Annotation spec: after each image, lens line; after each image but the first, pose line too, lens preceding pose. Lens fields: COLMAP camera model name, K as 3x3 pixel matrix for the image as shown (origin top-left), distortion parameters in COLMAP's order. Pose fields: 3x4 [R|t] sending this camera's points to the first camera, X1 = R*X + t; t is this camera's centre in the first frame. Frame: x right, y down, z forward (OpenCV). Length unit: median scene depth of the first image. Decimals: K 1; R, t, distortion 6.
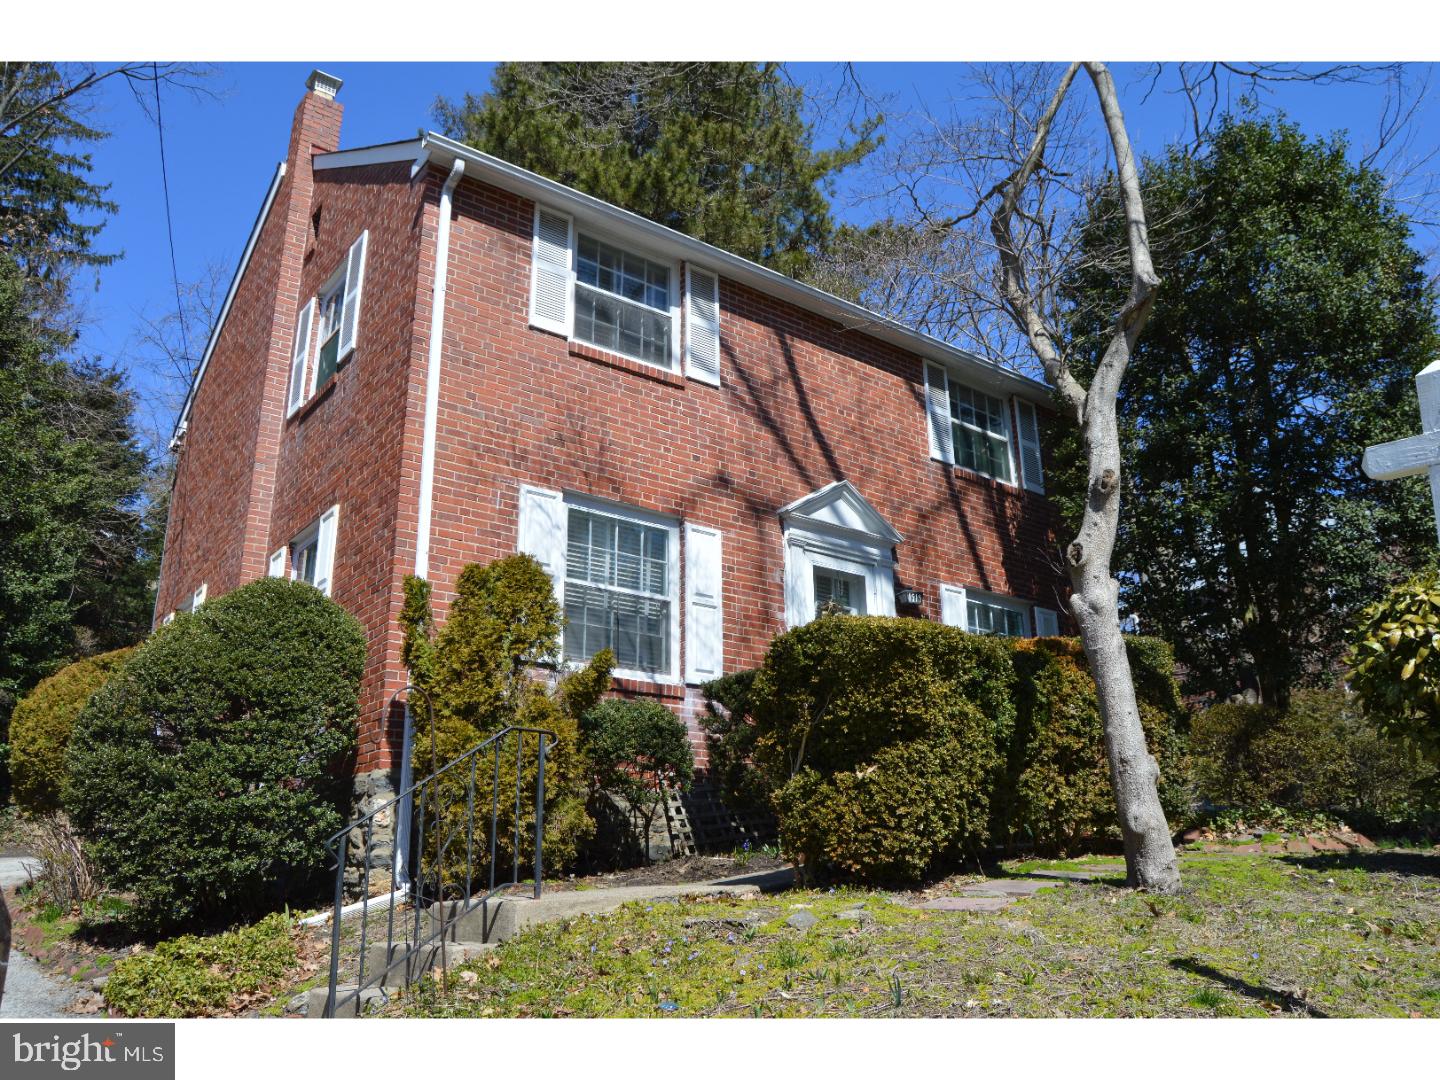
lens RADIAL K [[1141.1, 0, 727.2], [0, 1141.1, 536.8], [0, 0, 1]] dist [-0.082015, 0.019172]
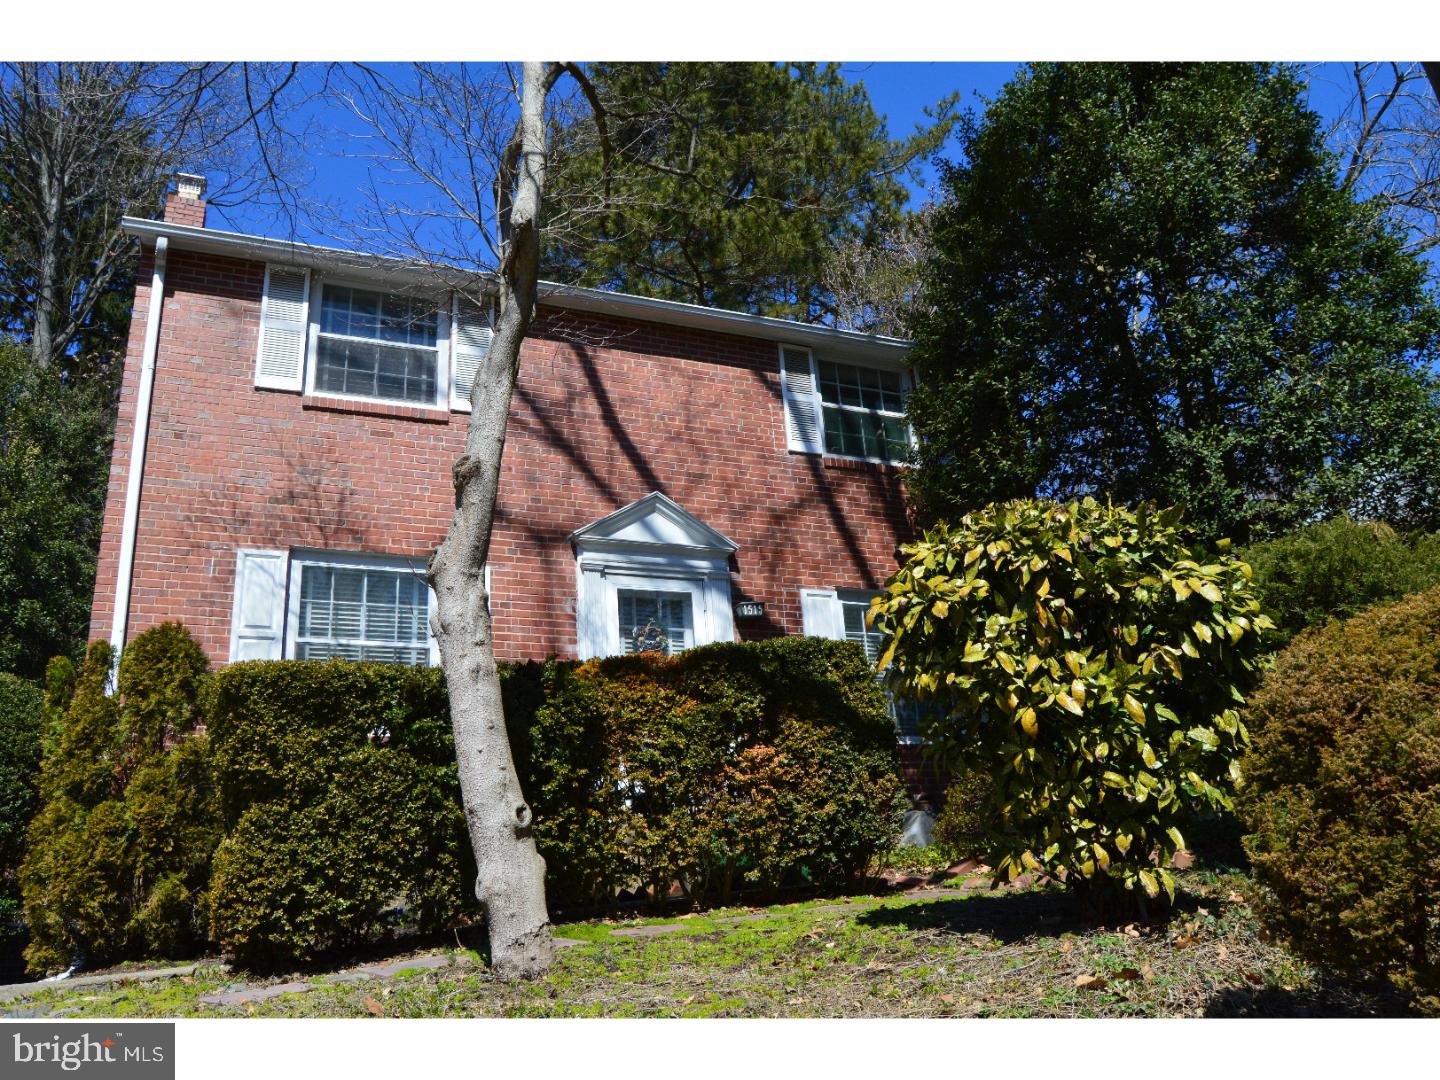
lens RADIAL K [[1141.1, 0, 717.2], [0, 1141.1, 539.8], [0, 0, 1]] dist [-0.082015, 0.019172]
pose [[0.963539, -0.134045, -0.231572, 0.364202], [0.129252, 0.990965, -0.035819, 0.028344], [0.234281, 0.004582, 0.972158, 0.122194]]
